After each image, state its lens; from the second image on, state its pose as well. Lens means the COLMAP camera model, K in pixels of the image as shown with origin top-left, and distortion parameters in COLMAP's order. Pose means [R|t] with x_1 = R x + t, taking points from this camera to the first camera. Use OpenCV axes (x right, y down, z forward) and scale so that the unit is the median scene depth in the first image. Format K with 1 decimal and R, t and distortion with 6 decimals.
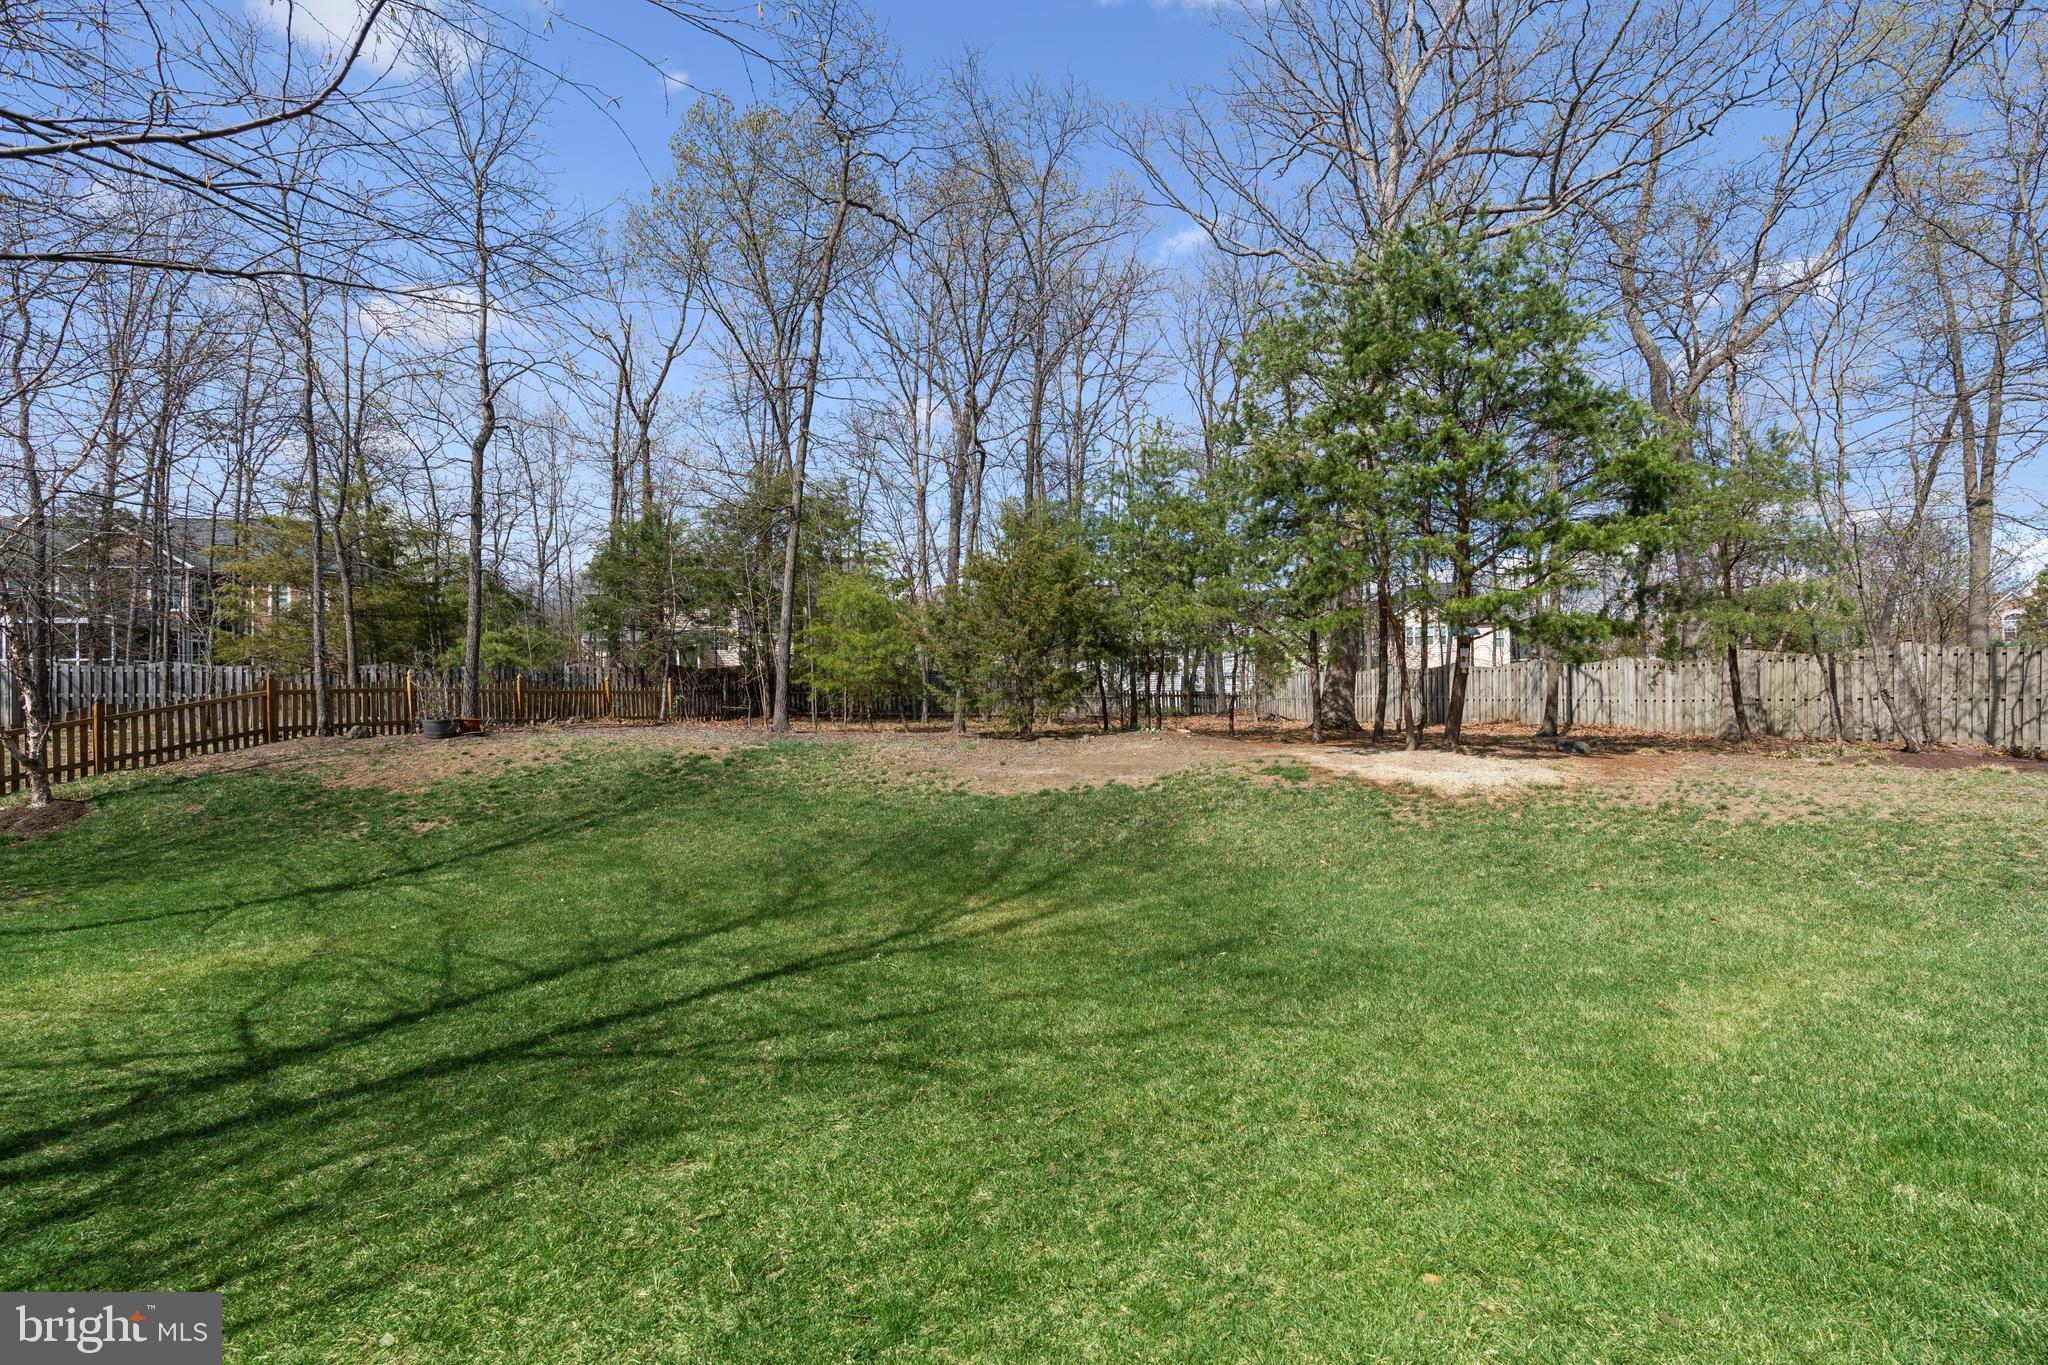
lens RADIAL K [[915.8, 0, 1028.5], [0, 915.8, 679.6], [0, 0, 1]] dist [-0.006804, 0.000476]
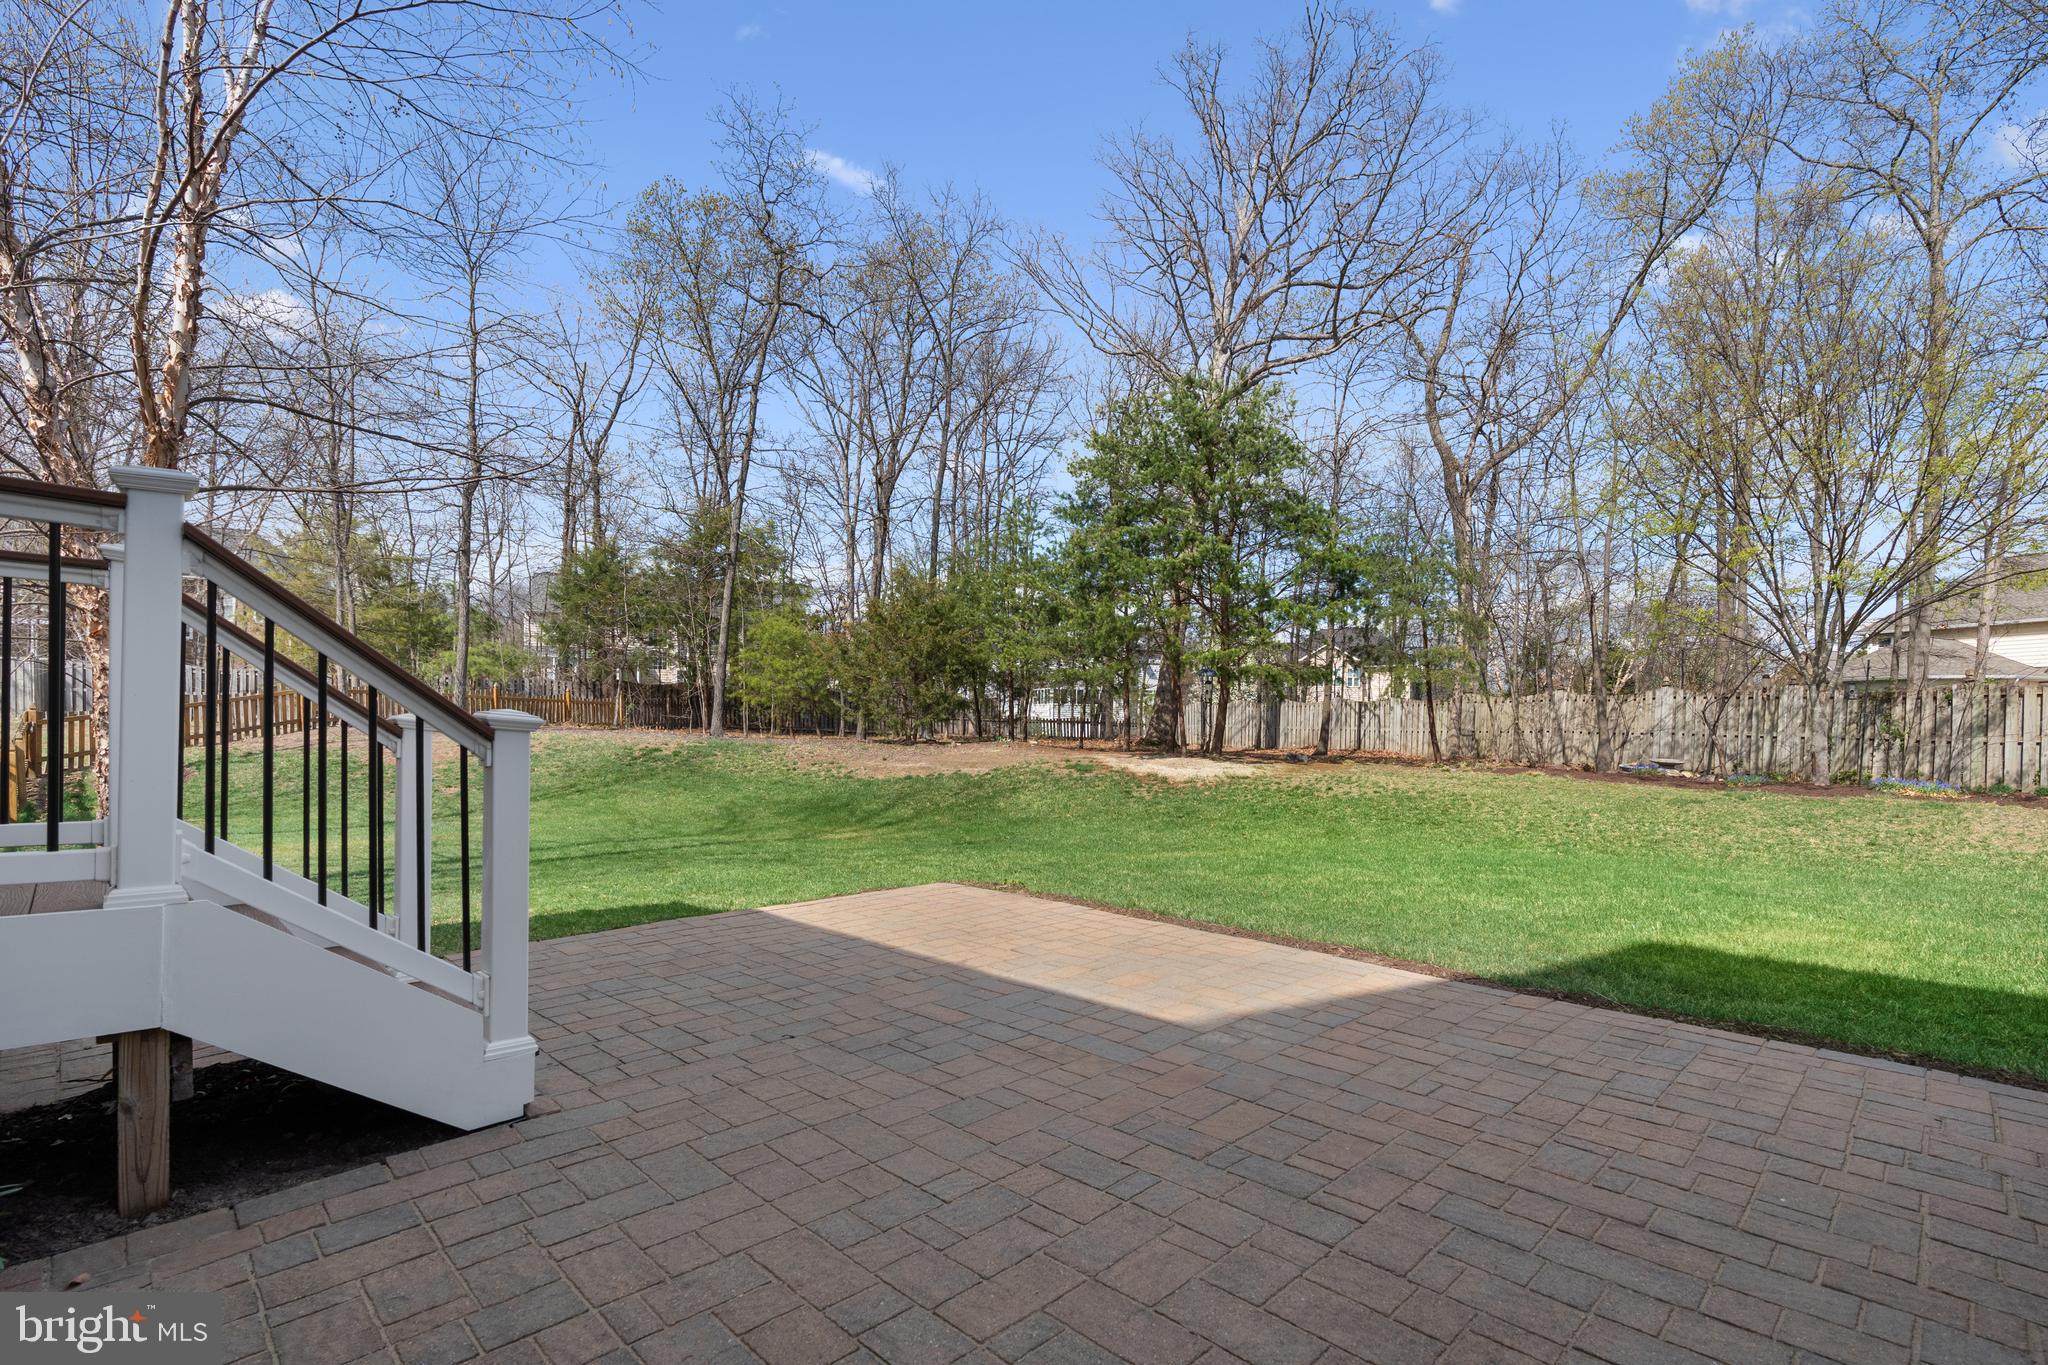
lens RADIAL K [[929.6, 0, 1020.3], [0, 929.6, 744.3], [0, 0, 1]] dist [-0.003028, -0.000242]
pose [[0.998227, 0.028049, 0.052500, 0.062217], [-0.029852, 0.998980, 0.033883, 0.011131], [-0.051496, -0.035390, 0.998046, -0.234256]]
